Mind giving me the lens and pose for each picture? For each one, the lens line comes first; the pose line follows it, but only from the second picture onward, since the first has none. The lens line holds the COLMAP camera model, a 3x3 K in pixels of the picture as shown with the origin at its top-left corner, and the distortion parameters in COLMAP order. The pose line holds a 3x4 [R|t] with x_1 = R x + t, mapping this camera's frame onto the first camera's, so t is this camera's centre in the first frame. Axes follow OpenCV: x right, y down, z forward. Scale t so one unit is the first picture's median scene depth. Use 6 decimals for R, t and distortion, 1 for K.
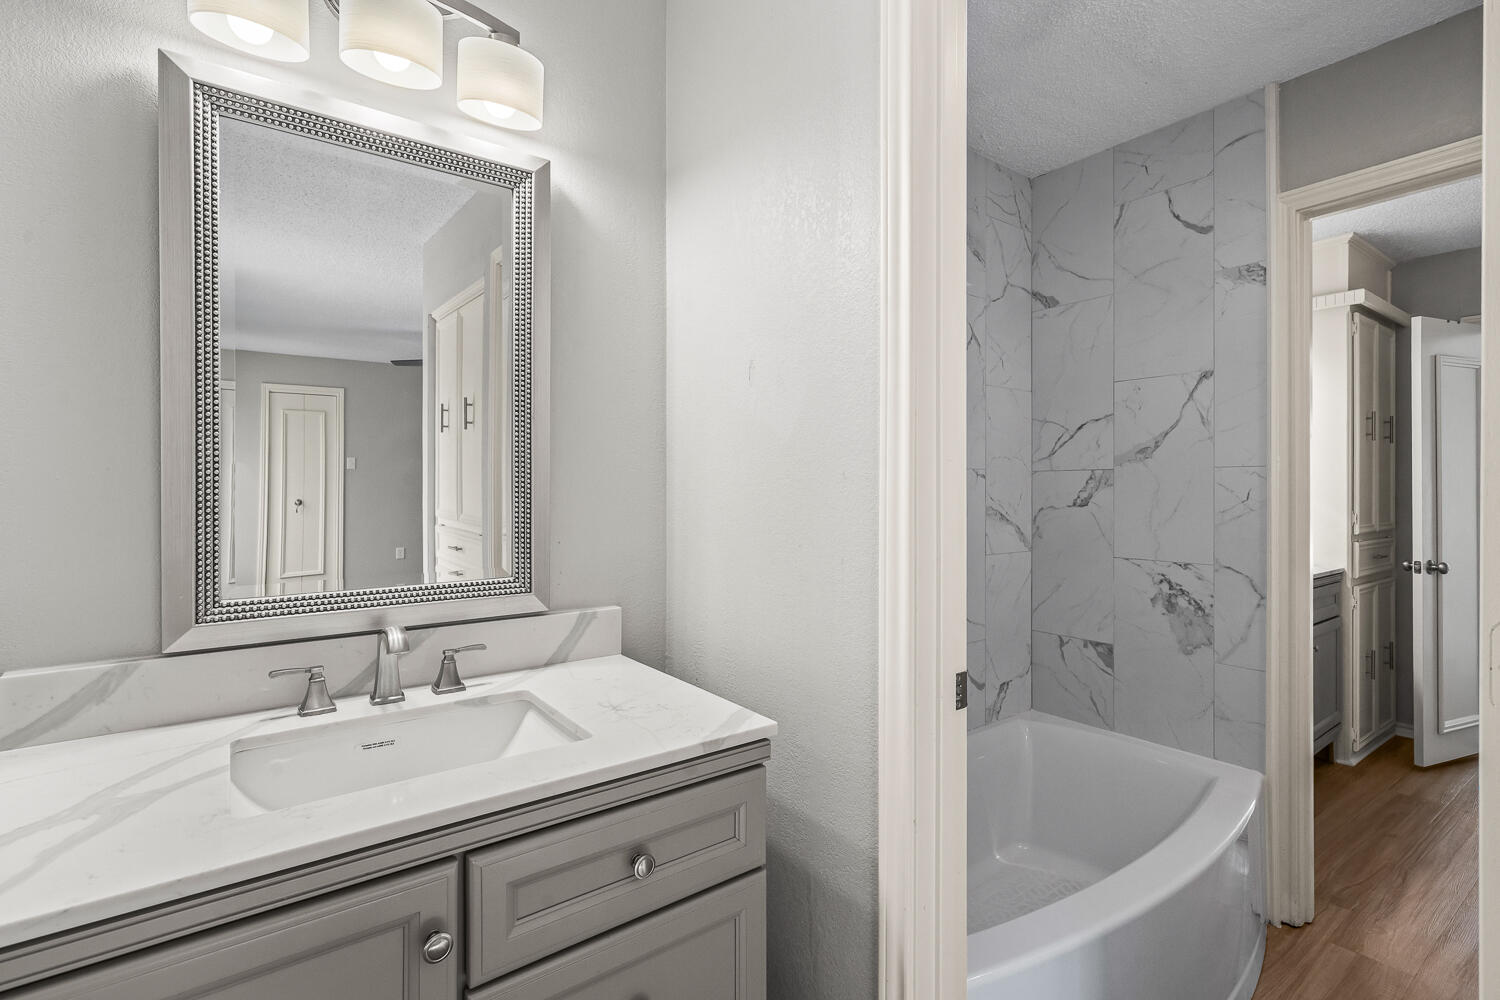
lens RADIAL K [[698.1, 0, 750.0], [0, 698.1, 500.0], [0, 0, 1]] dist [-0.000012, 0.000022]
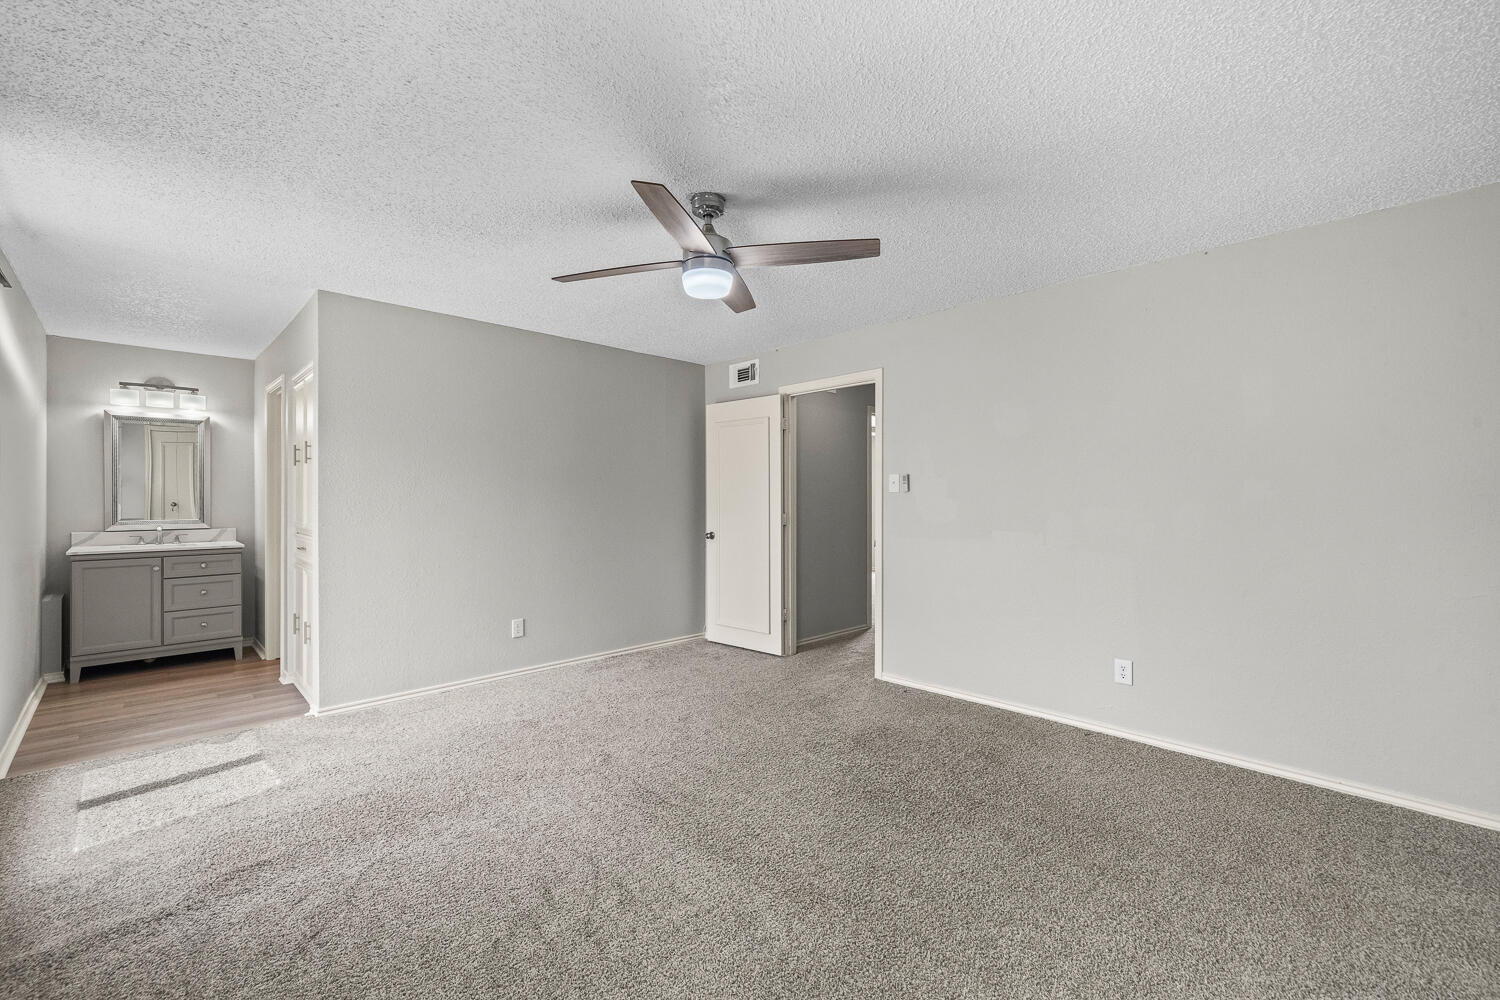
lens RADIAL K [[613.2, 0, 729.0], [0, 613.2, 495.4], [0, 0, 1]] dist [0.000492, 0.000259]
pose [[0.989829, -0.002395, 0.142240, 2.901390], [0.003892, 0.999940, -0.010248, 0.026567], [-0.142207, 0.010698, 0.989779, -3.911355]]
